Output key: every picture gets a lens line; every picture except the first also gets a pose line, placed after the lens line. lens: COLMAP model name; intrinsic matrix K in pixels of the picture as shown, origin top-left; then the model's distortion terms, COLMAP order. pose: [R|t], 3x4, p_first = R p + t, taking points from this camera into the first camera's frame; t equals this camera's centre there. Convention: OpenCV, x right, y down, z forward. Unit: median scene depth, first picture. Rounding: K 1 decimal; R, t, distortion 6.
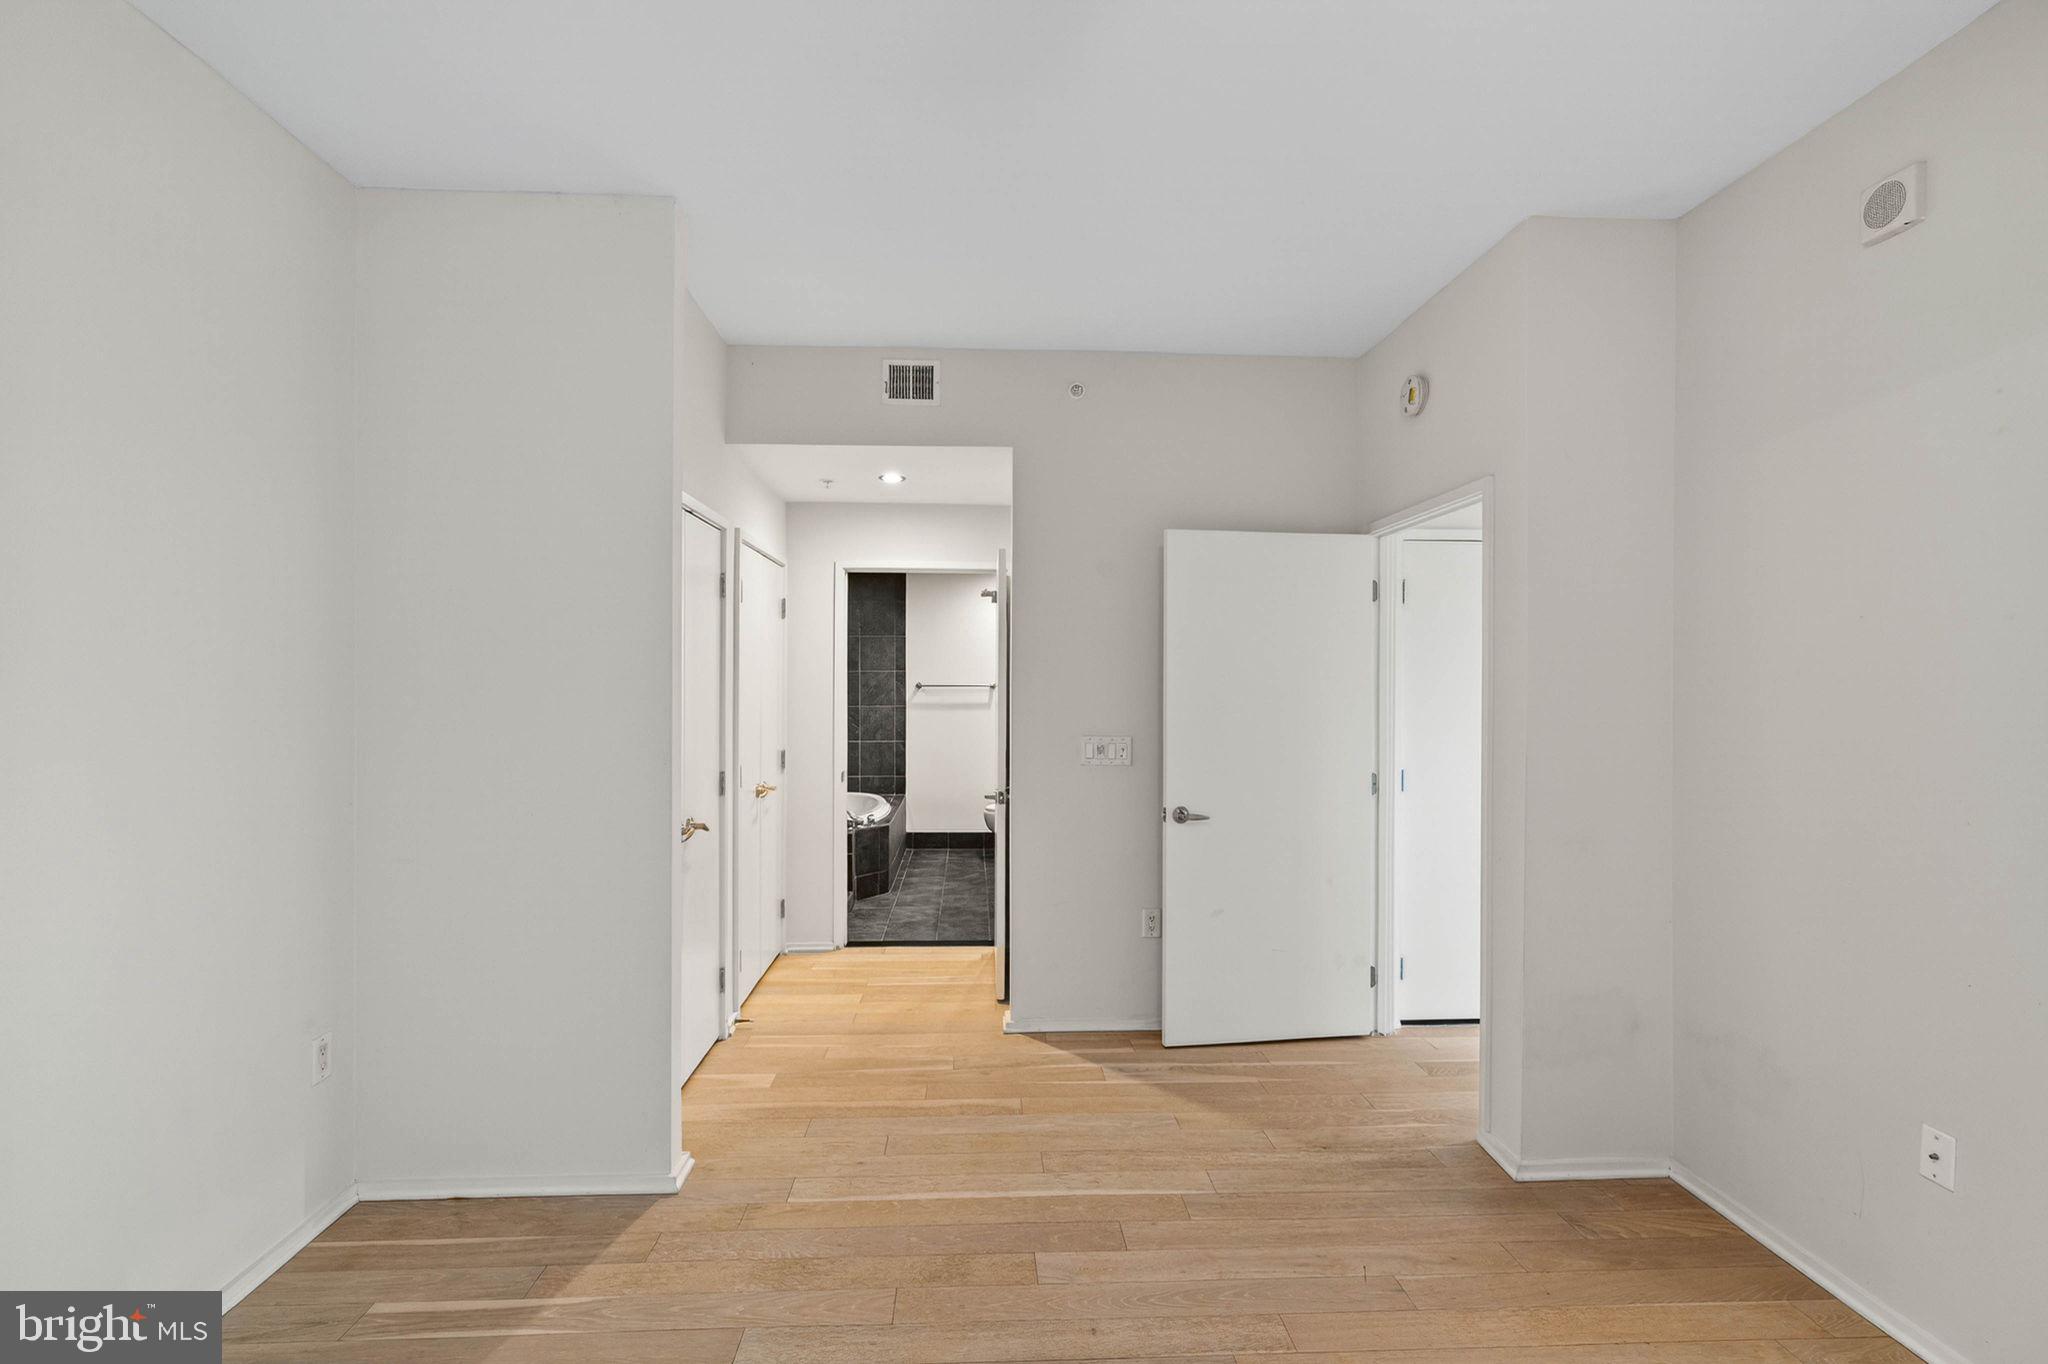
lens RADIAL K [[931.8, 0, 1013.0], [0, 931.8, 683.1], [0, 0, 1]] dist [-0.001062, 0.000564]
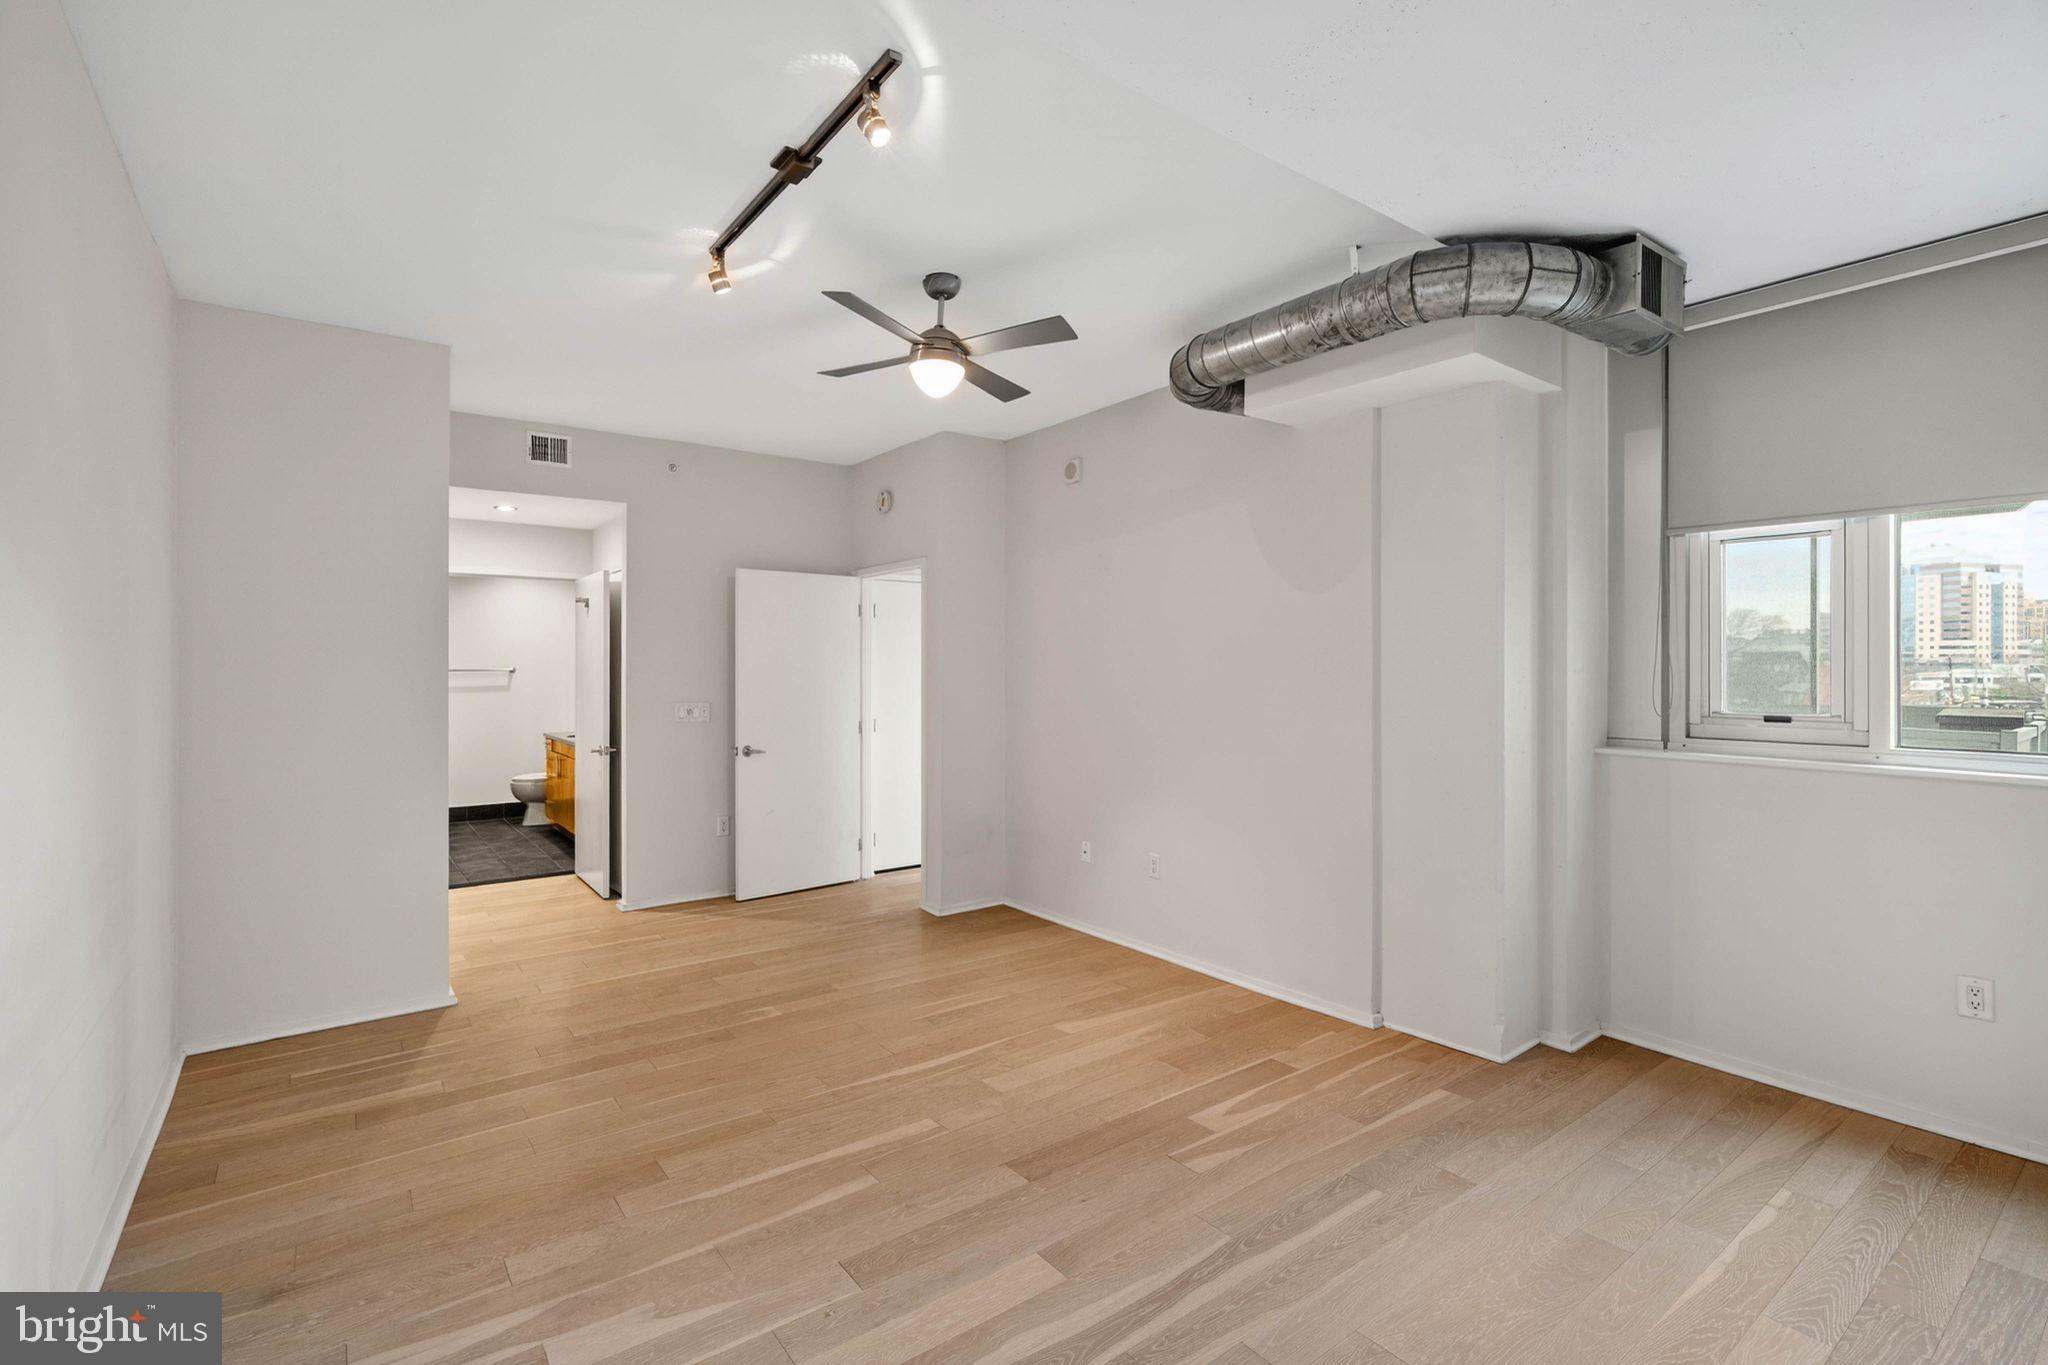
lens RADIAL K [[931.8, 0, 1013.0], [0, 931.8, 683.6], [0, 0, 1]] dist [-0.001062, 0.000564]
pose [[0.829573, -0.014487, 0.558210, -0.318127], [0.003981, 0.999791, 0.020031, -0.001446], [-0.558384, -0.014395, 0.829458, -0.538139]]
